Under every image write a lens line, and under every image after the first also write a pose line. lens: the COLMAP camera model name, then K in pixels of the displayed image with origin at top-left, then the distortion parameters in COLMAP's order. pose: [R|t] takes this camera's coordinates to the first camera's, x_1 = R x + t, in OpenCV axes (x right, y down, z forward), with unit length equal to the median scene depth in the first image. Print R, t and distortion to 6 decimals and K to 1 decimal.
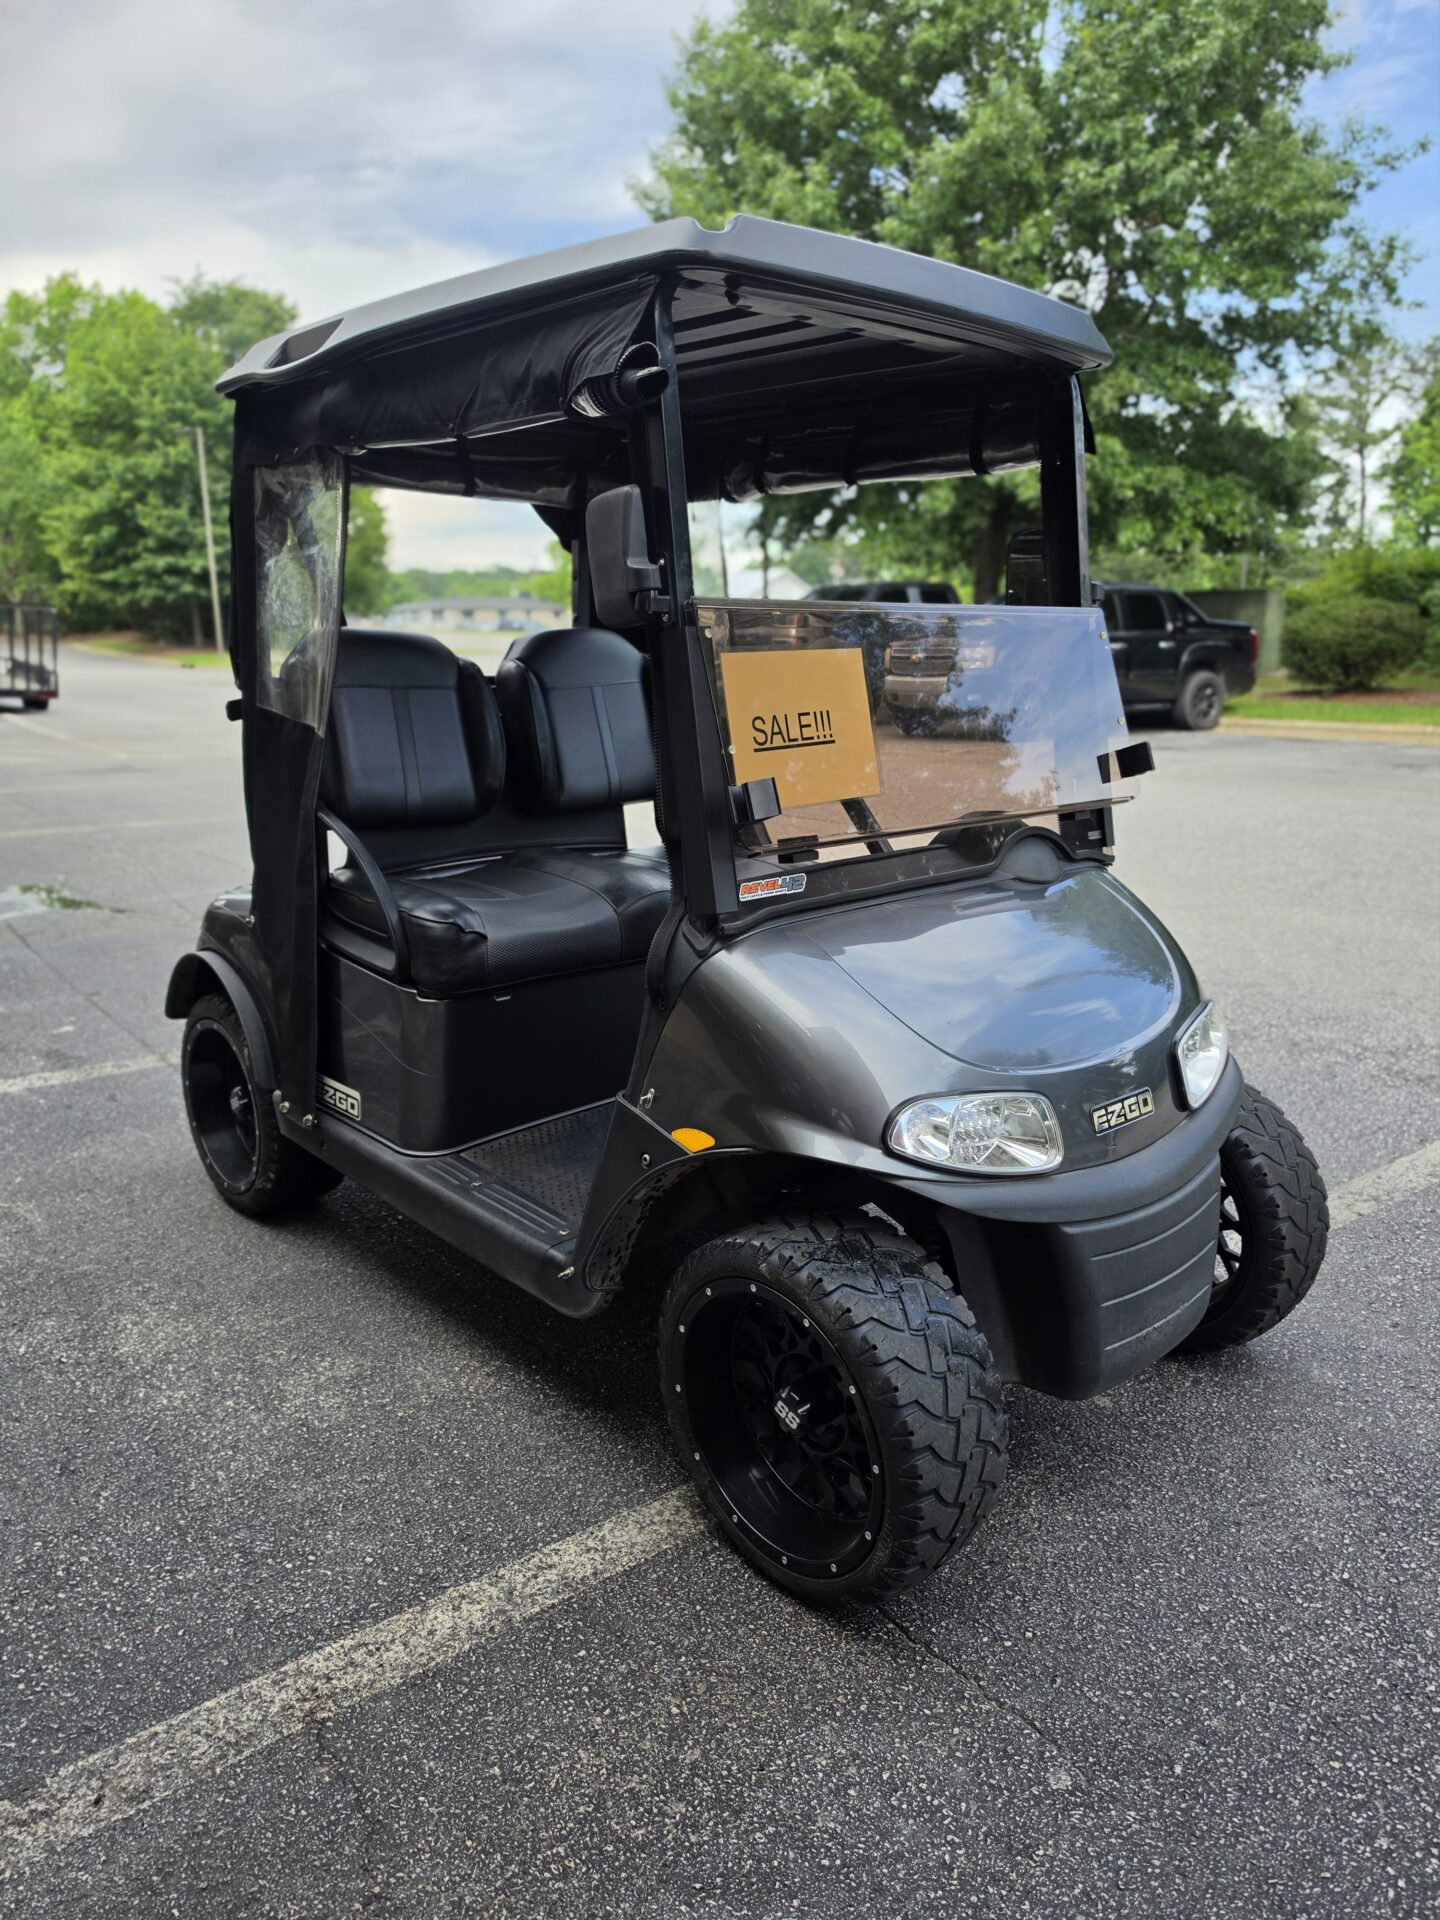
lens RADIAL K [[1335.1, 0, 720.4], [0, 1335.1, 969.6], [0, 0, 1]] dist [0.011325, -0.013120]
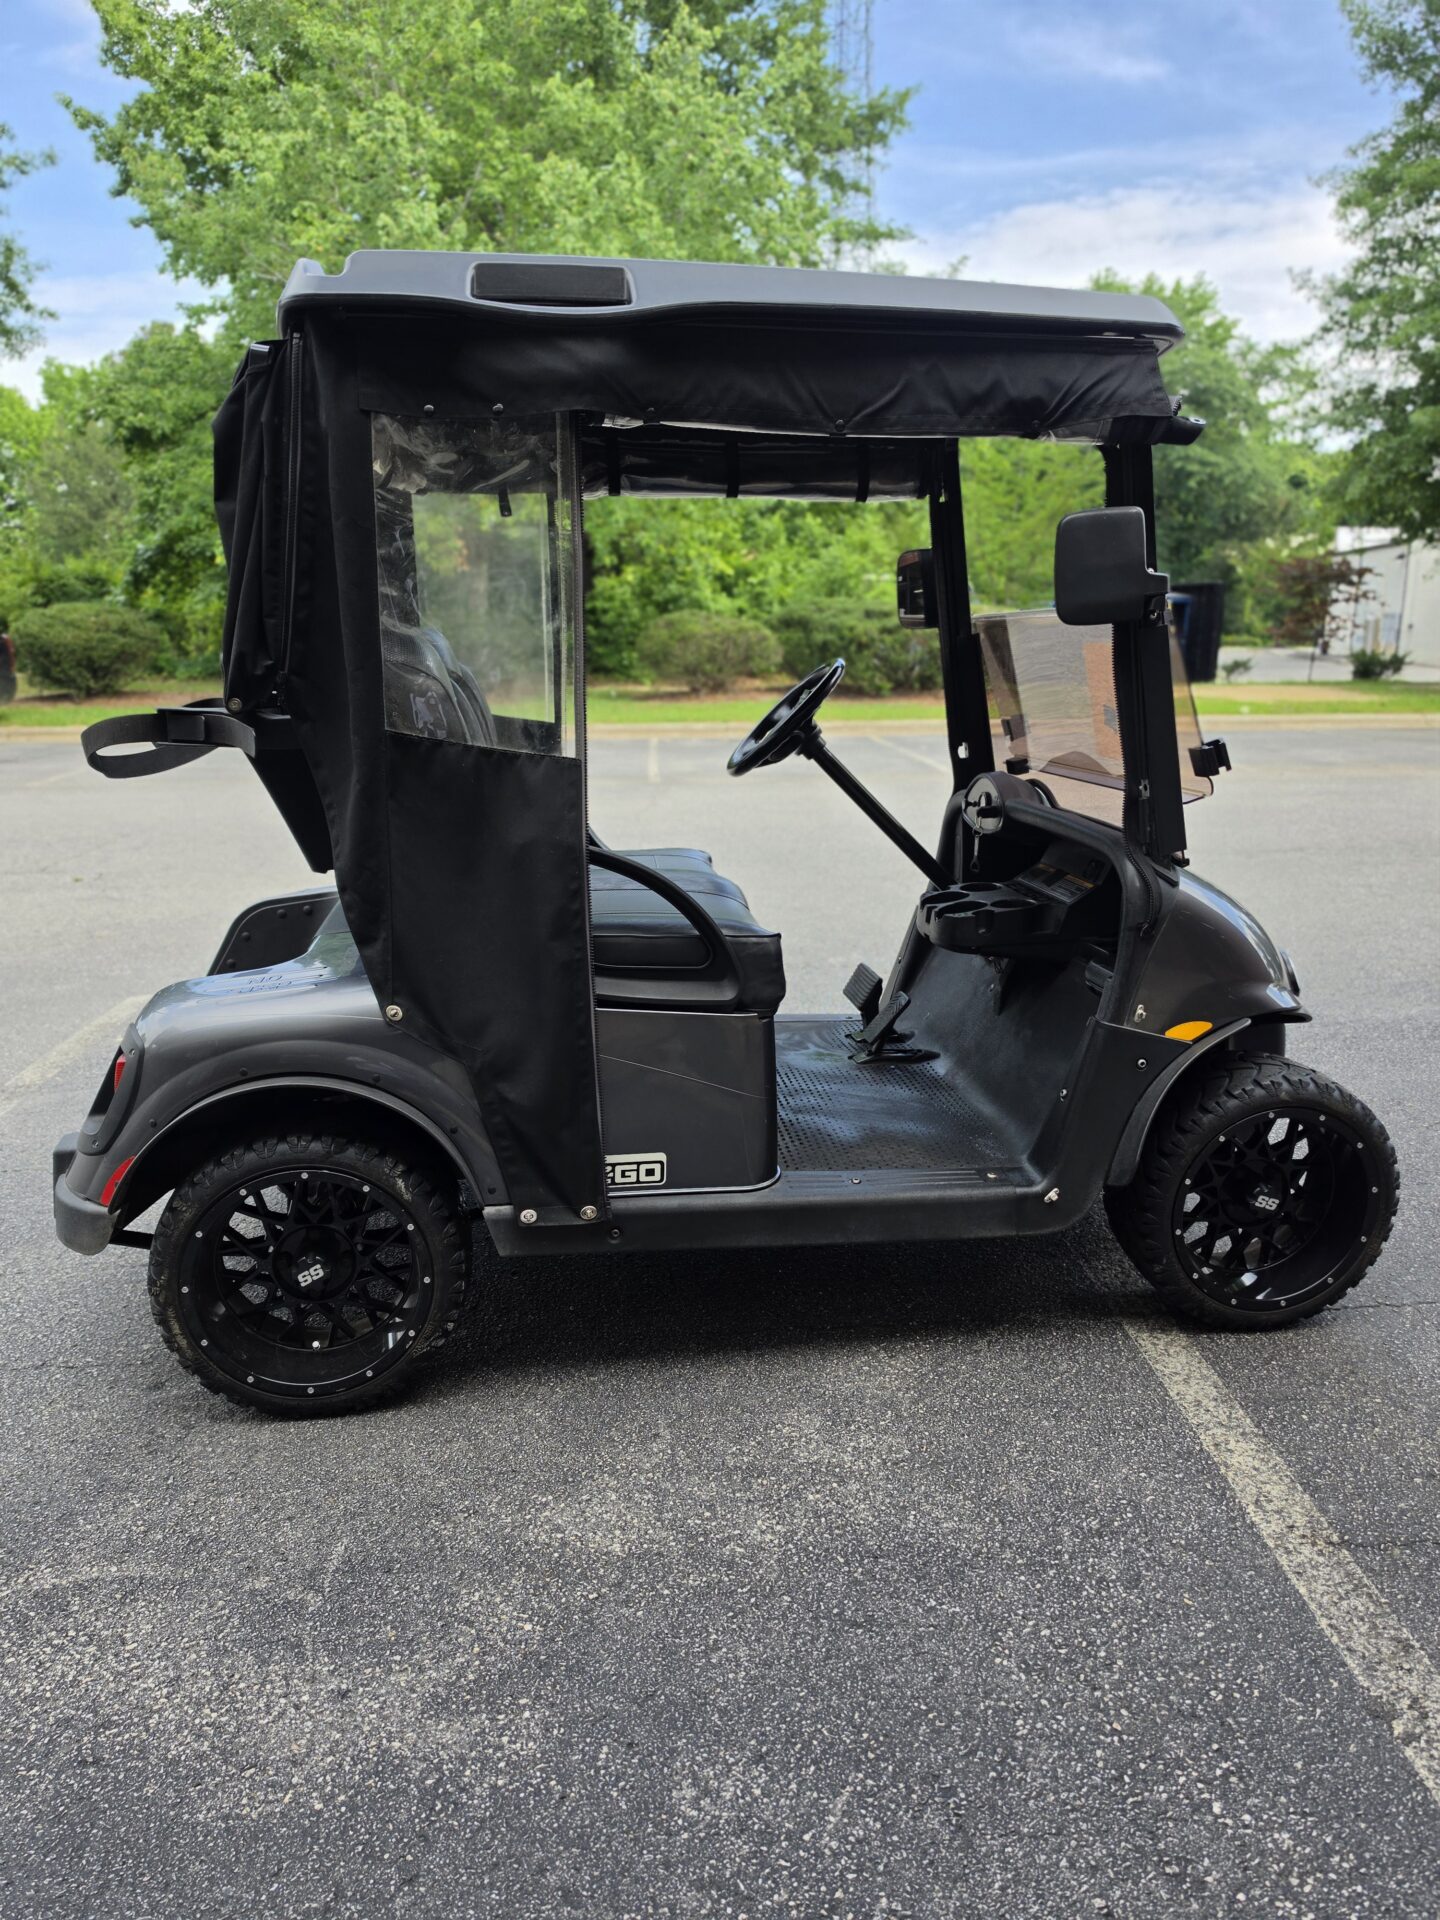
lens RADIAL K [[1320.6, 0, 712.7], [0, 1320.6, 991.6], [0, 0, 1]] dist [-0.008764, 0.005087]
pose [[0.566928, -0.217567, 0.794517, -1.221124], [0.204959, 0.971416, 0.119760, -0.147511], [-0.797863, 0.094948, 0.595315, 0.588619]]
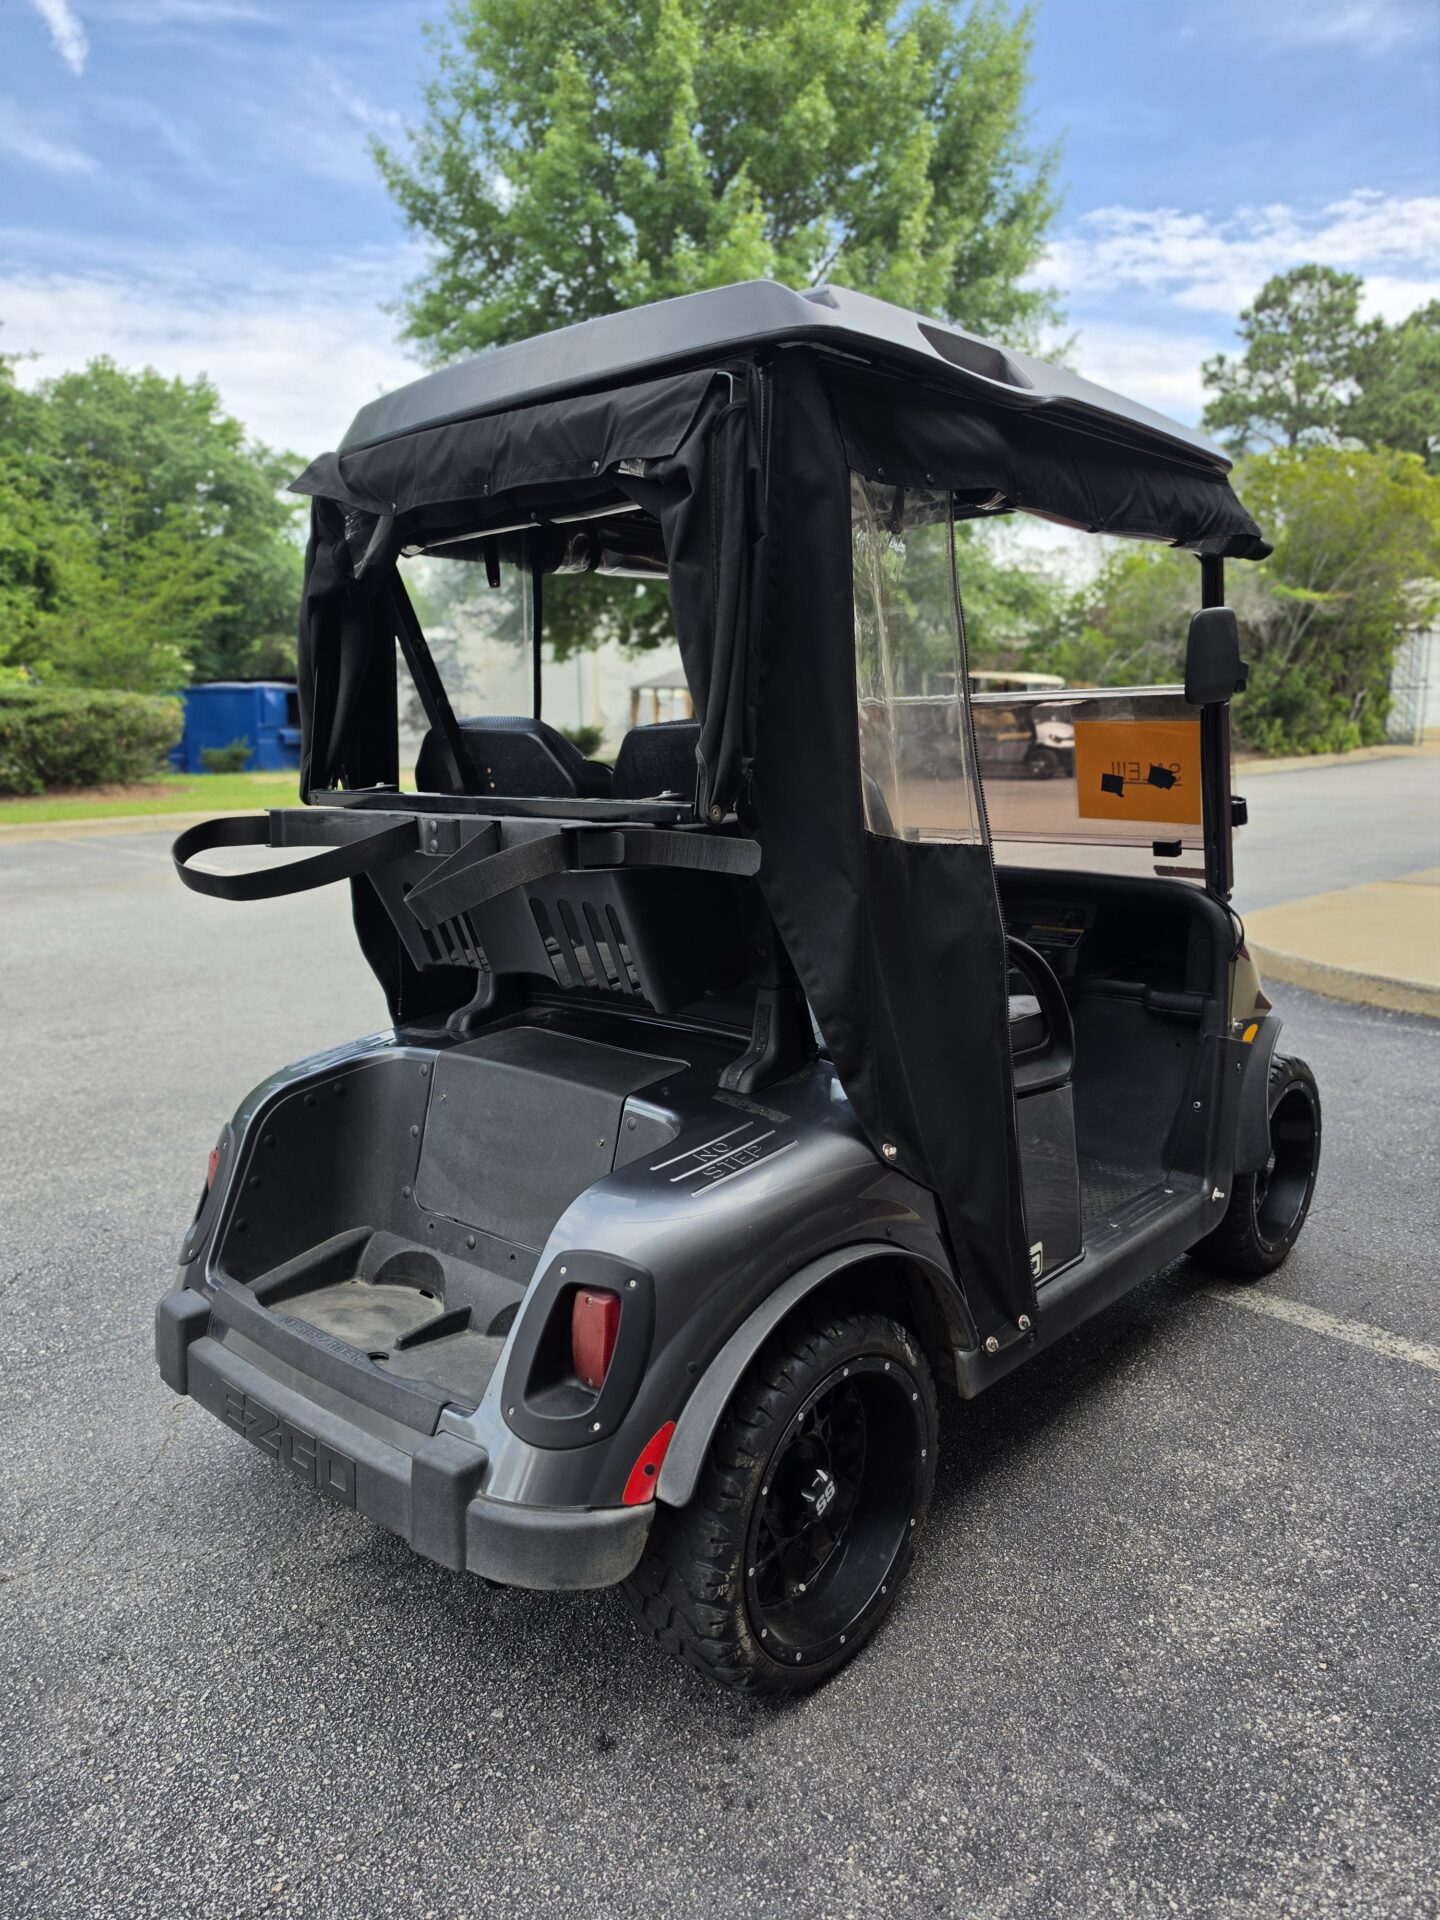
lens RADIAL K [[1326.5, 0, 715.4], [0, 1326.5, 1000.8], [0, 0, 1]] dist [-0.000888, -0.006797]
pose [[-0.091612, -0.209196, 0.973573, -1.393073], [0.262897, 0.937916, 0.226273, -0.402434], [-0.960465, 0.276679, -0.030927, 1.571723]]
